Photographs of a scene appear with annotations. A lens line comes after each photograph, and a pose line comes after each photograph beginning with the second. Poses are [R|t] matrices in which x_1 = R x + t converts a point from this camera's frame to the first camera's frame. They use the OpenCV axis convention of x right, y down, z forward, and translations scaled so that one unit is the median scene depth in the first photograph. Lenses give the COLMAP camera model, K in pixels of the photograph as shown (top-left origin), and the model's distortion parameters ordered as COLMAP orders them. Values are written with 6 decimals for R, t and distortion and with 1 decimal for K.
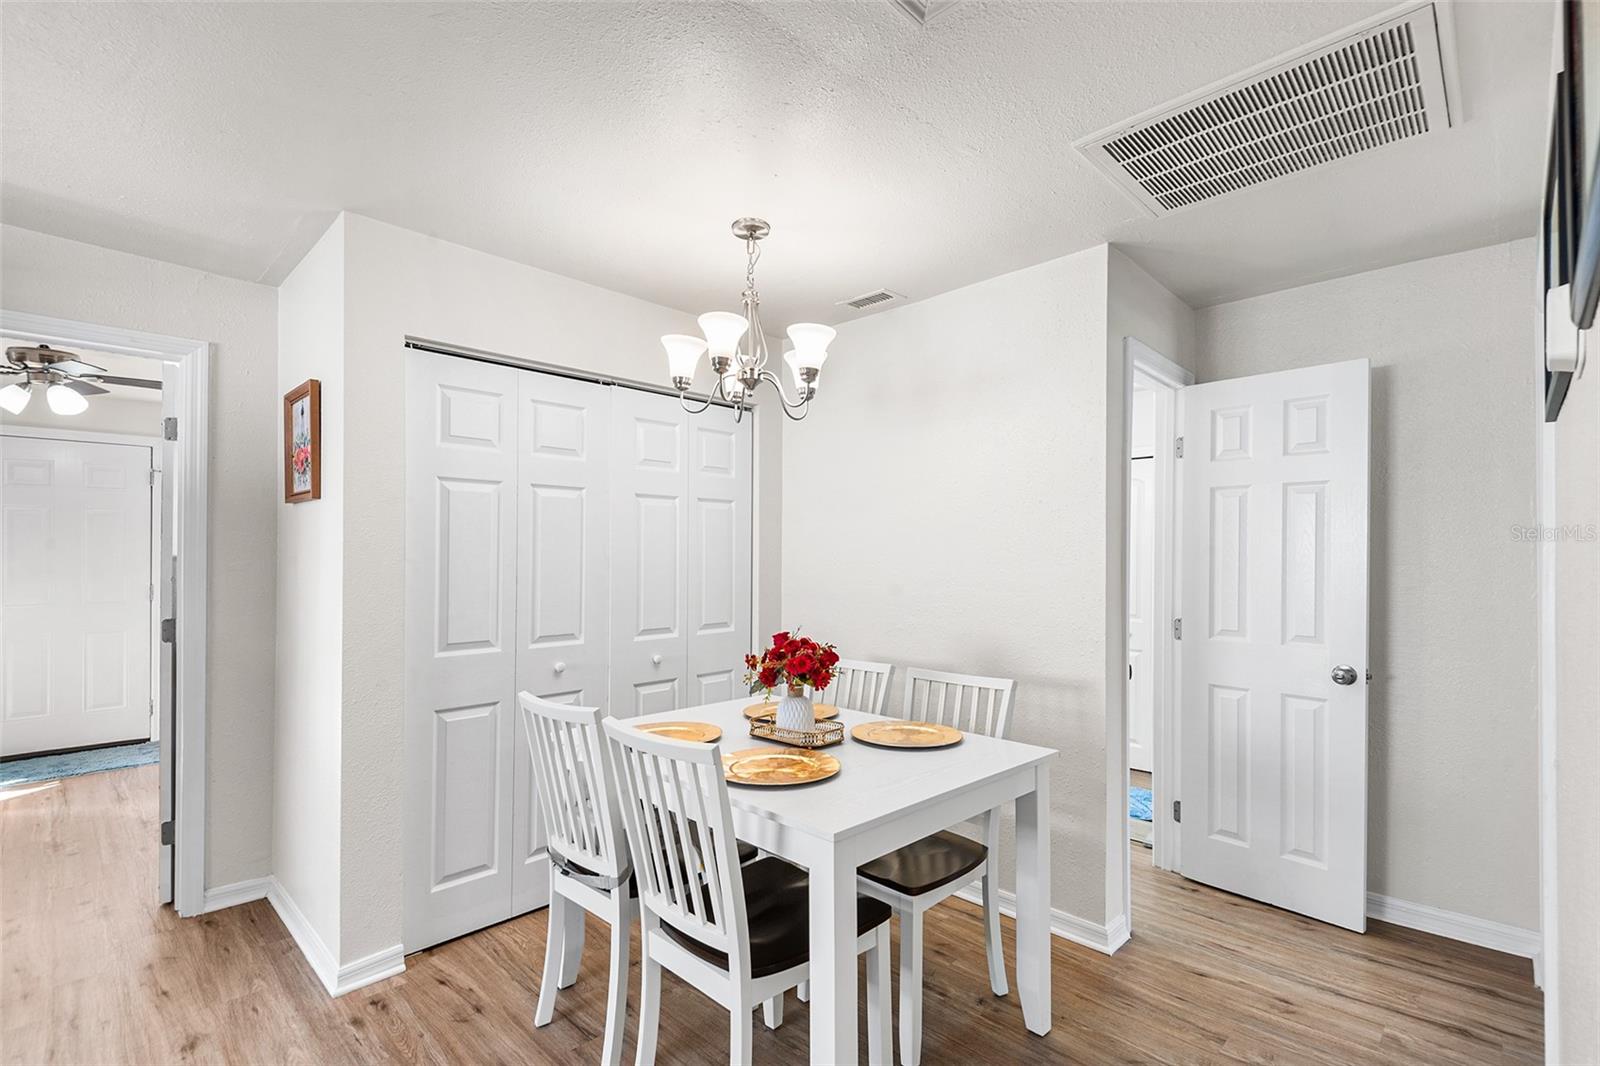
lens RADIAL K [[722.3, 0, 798.4], [0, 722.3, 551.7], [0, 0, 1]] dist [0.047086, -0.028100]
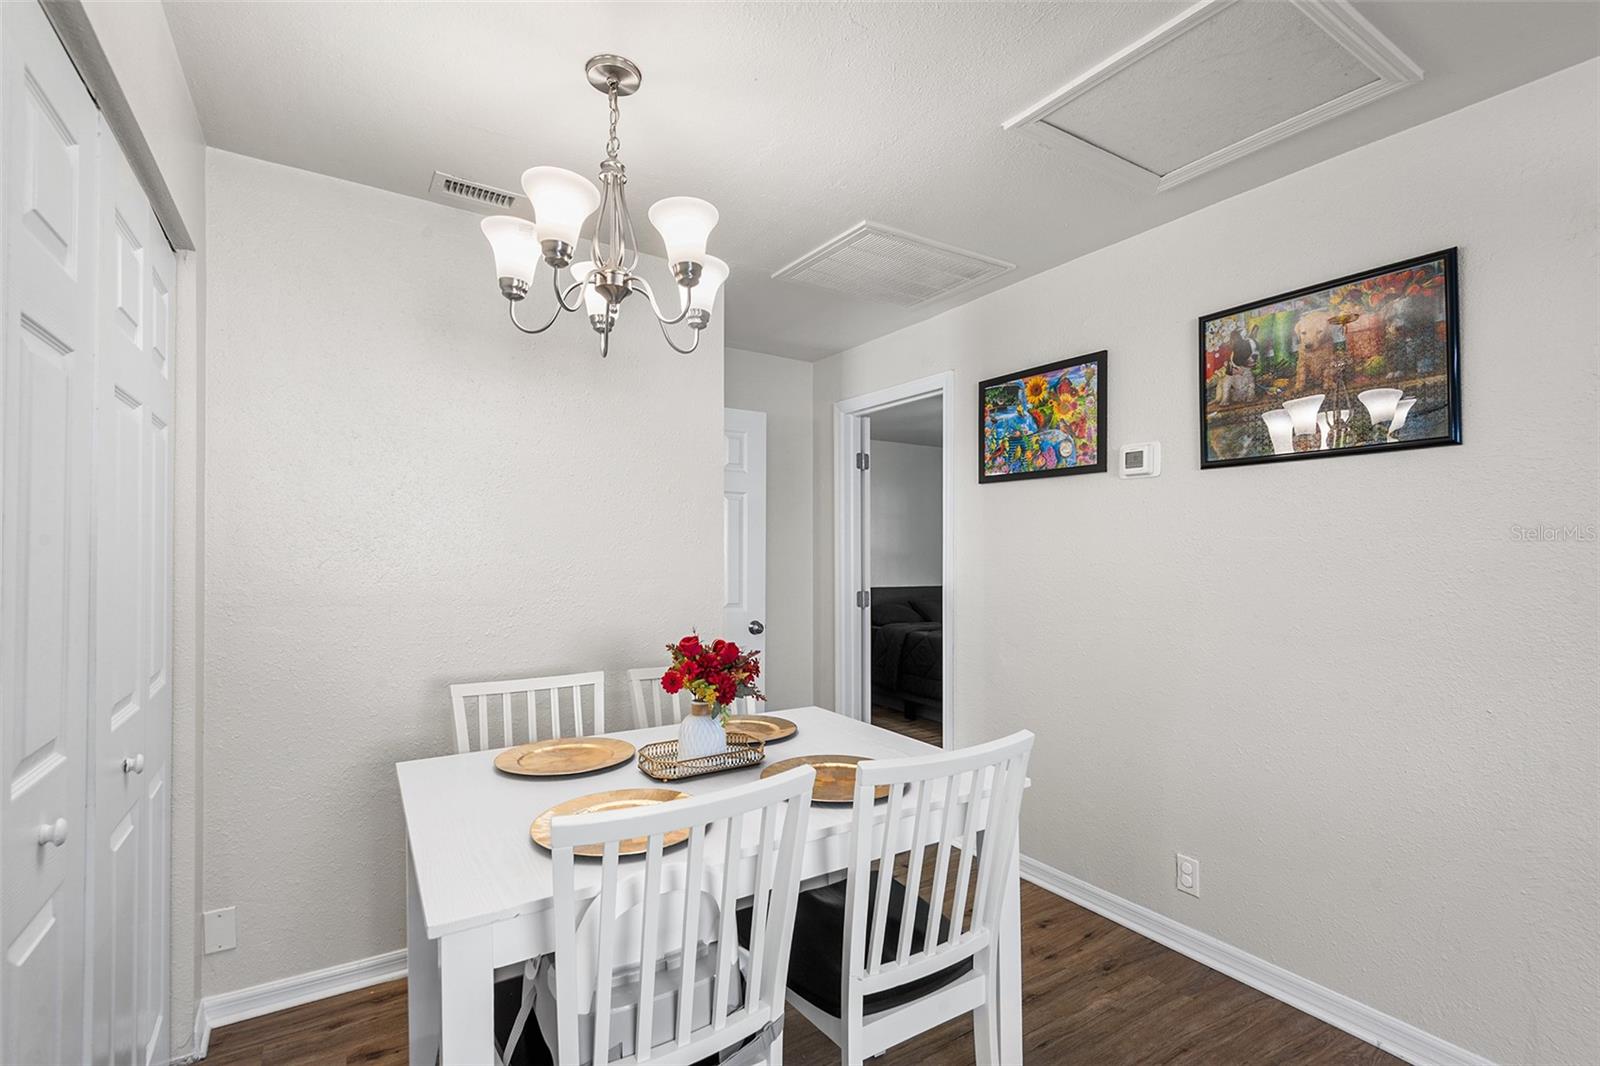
lens RADIAL K [[727.0, 0, 801.7], [0, 727.0, 543.9], [0, 0, 1]] dist [0.030020, -0.021336]
pose [[0.221234, 0.009981, 0.975170, -0.717062], [-0.018100, 0.999817, -0.006127, 0.012564], [-0.975053, -0.016295, 0.221374, 0.660857]]
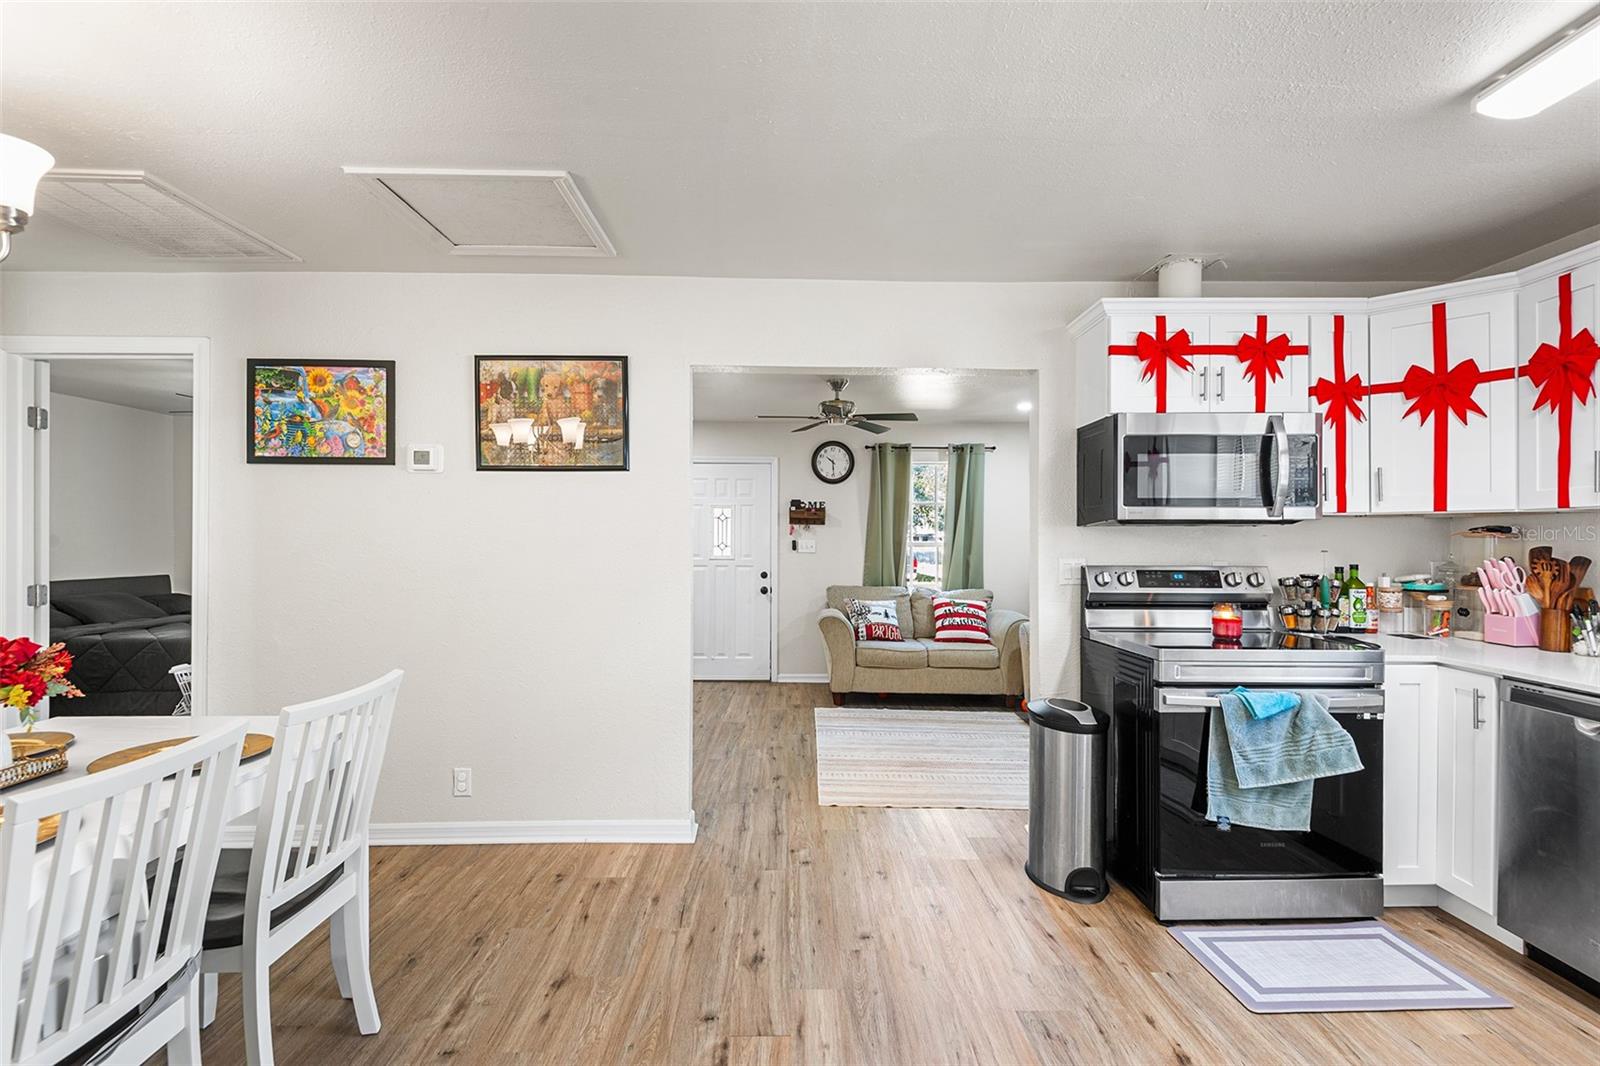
lens RADIAL K [[727.0, 0, 801.7], [0, 727.0, 543.9], [0, 0, 1]] dist [0.030020, -0.021336]
pose [[-0.714431, -0.010358, 0.699629, -0.966733], [-0.012761, 0.999917, 0.001773, 0.016722], [-0.699589, -0.007661, -0.714504, 0.883926]]
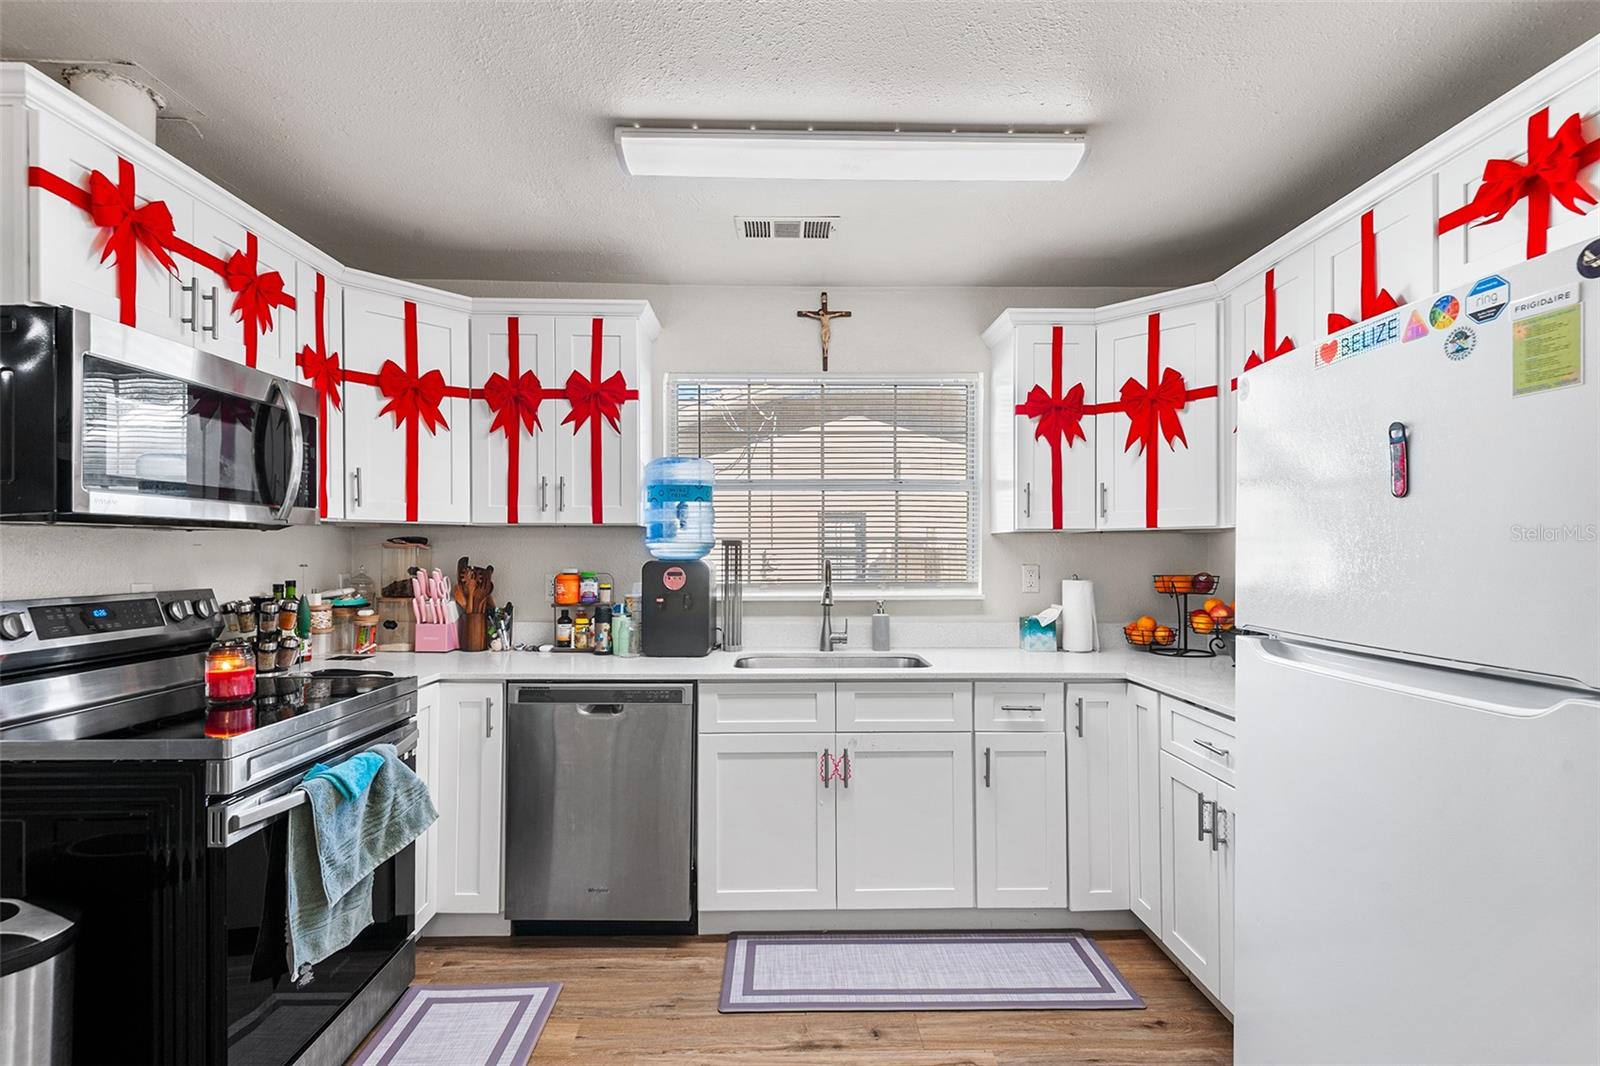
lens RADIAL K [[736.6, 0, 799.4], [0, 736.6, 552.9], [0, 0, 1]] dist [0.033535, -0.020976]
pose [[-0.700285, -0.005705, -0.713840, -0.494622], [0.000595, 0.999963, -0.008575, 0.012195], [0.713863, -0.006430, -0.700256, 0.557879]]
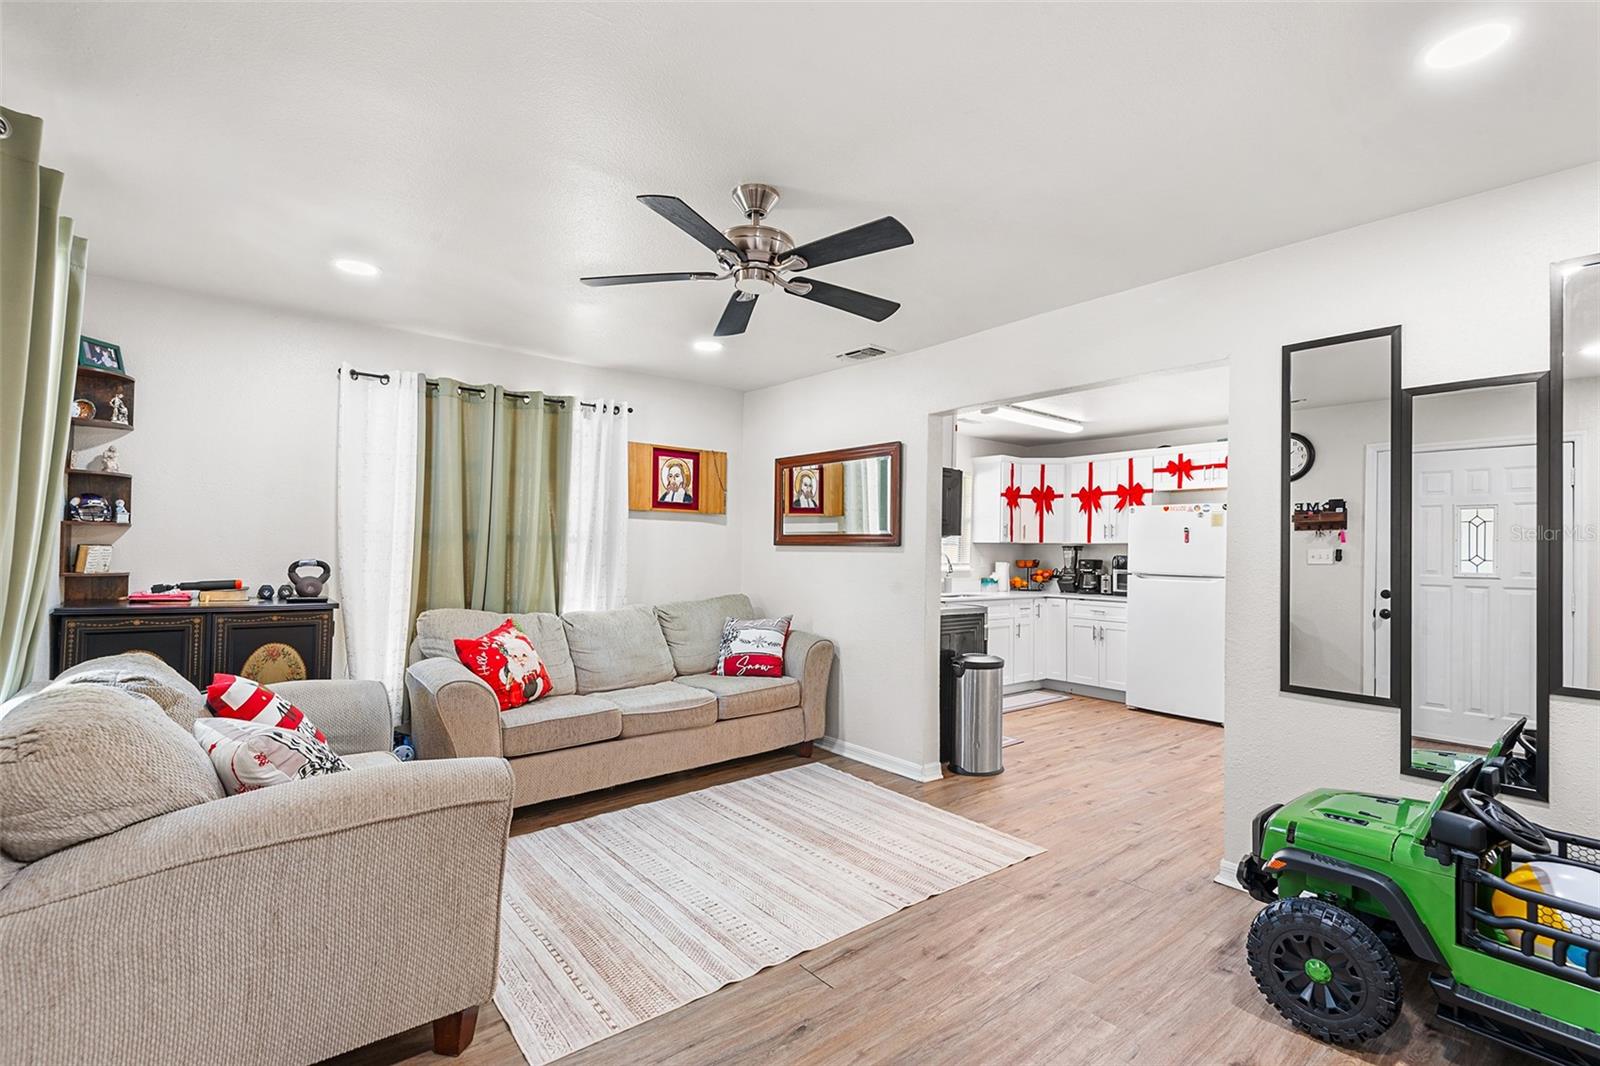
lens RADIAL K [[718.2, 0, 802.1], [0, 718.2, 540.8], [0, 0, 1]] dist [0.037441, -0.028584]
pose [[-0.106885, -0.022071, -0.994026, 1.409734], [-0.011893, 0.999710, -0.020918, 0.030835], [0.994200, 0.009586, -0.107117, -0.522535]]
